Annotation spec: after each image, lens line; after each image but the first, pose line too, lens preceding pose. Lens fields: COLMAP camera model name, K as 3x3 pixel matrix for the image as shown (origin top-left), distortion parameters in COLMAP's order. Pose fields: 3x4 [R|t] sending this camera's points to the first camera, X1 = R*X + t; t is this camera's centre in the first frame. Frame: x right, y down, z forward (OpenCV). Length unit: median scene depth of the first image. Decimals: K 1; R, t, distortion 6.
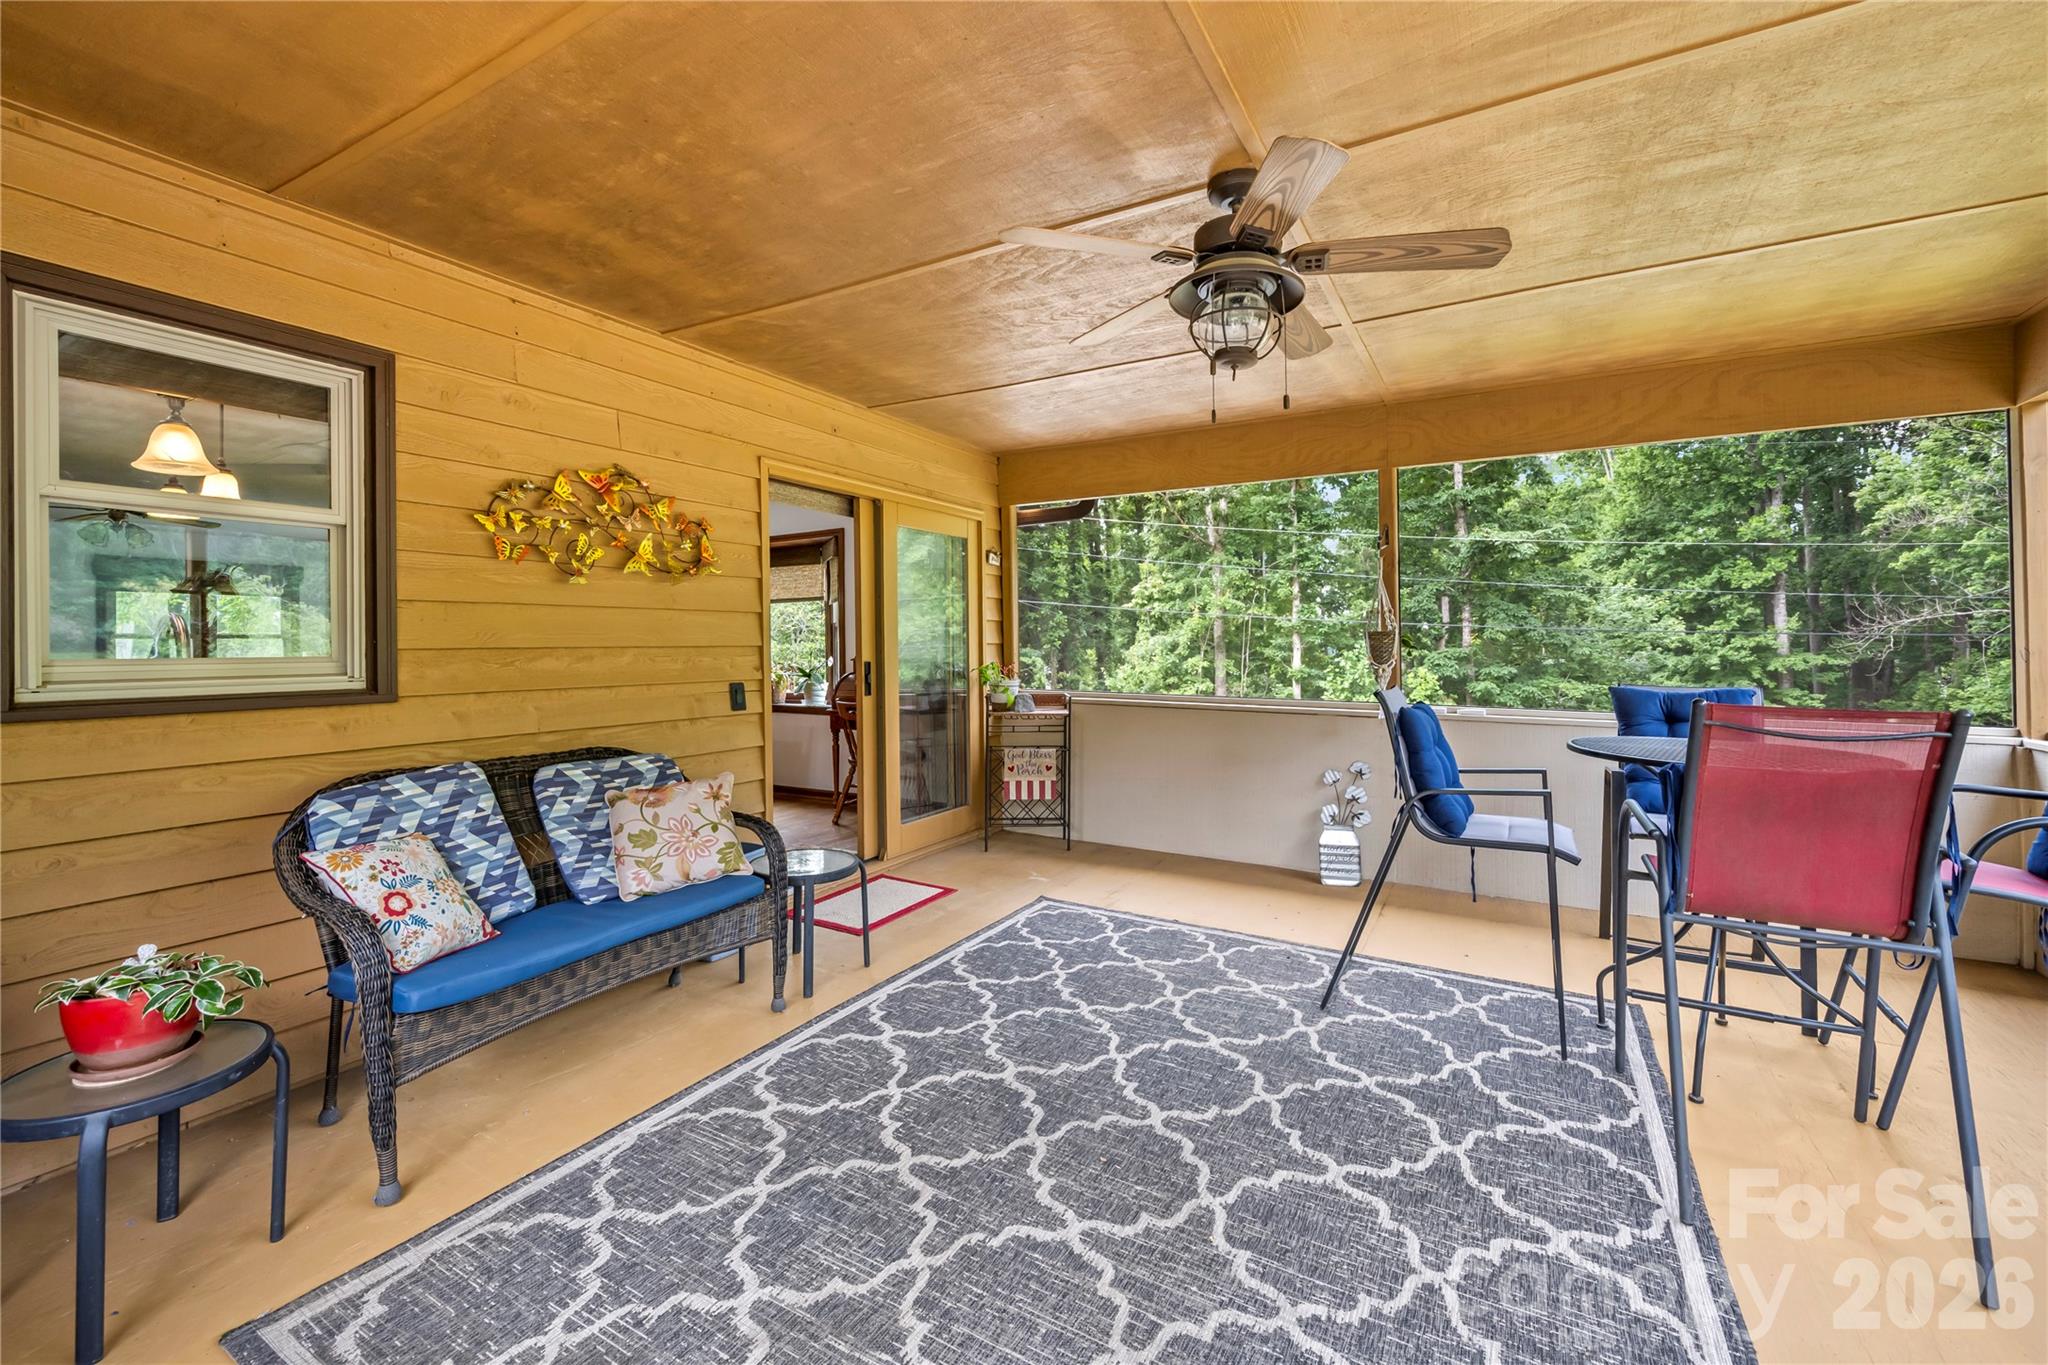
lens RADIAL K [[835.7, 0, 1037.5], [0, 835.7, 637.4], [0, 0, 1]] dist [0.002304, -0.000083]
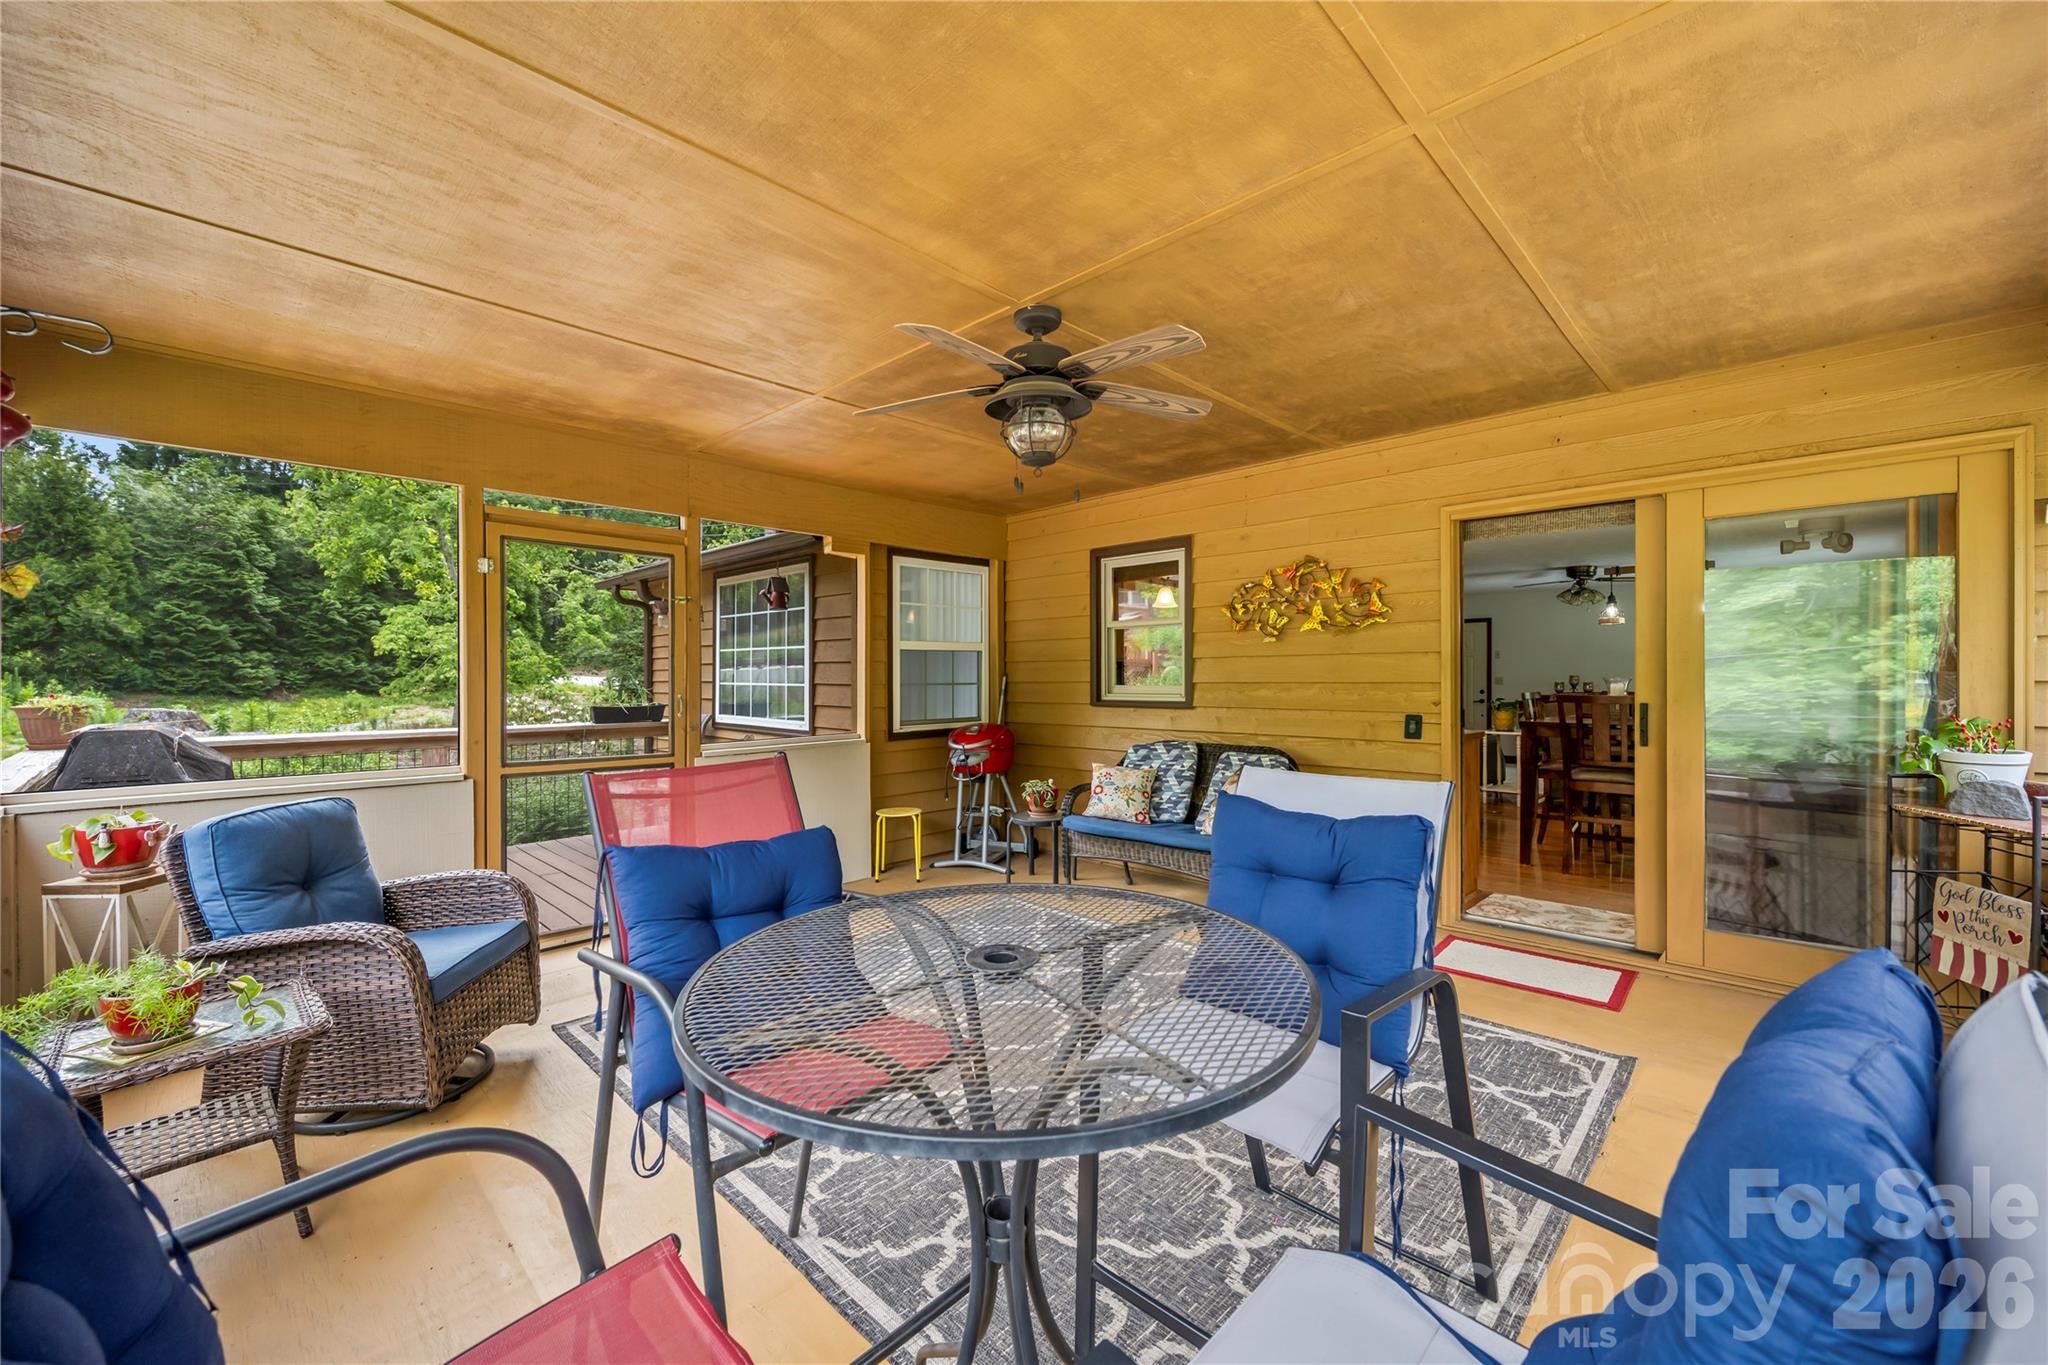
lens RADIAL K [[794.9, 0, 1021.7], [0, 794.9, 670.7], [0, 0, 1]] dist [-0.000736, 0.000031]
pose [[-0.249404, -0.001935, -0.968397, 1.020538], [0.013400, 0.999895, -0.005449, -0.008256], [0.968307, -0.014335, -0.249352, 0.934274]]
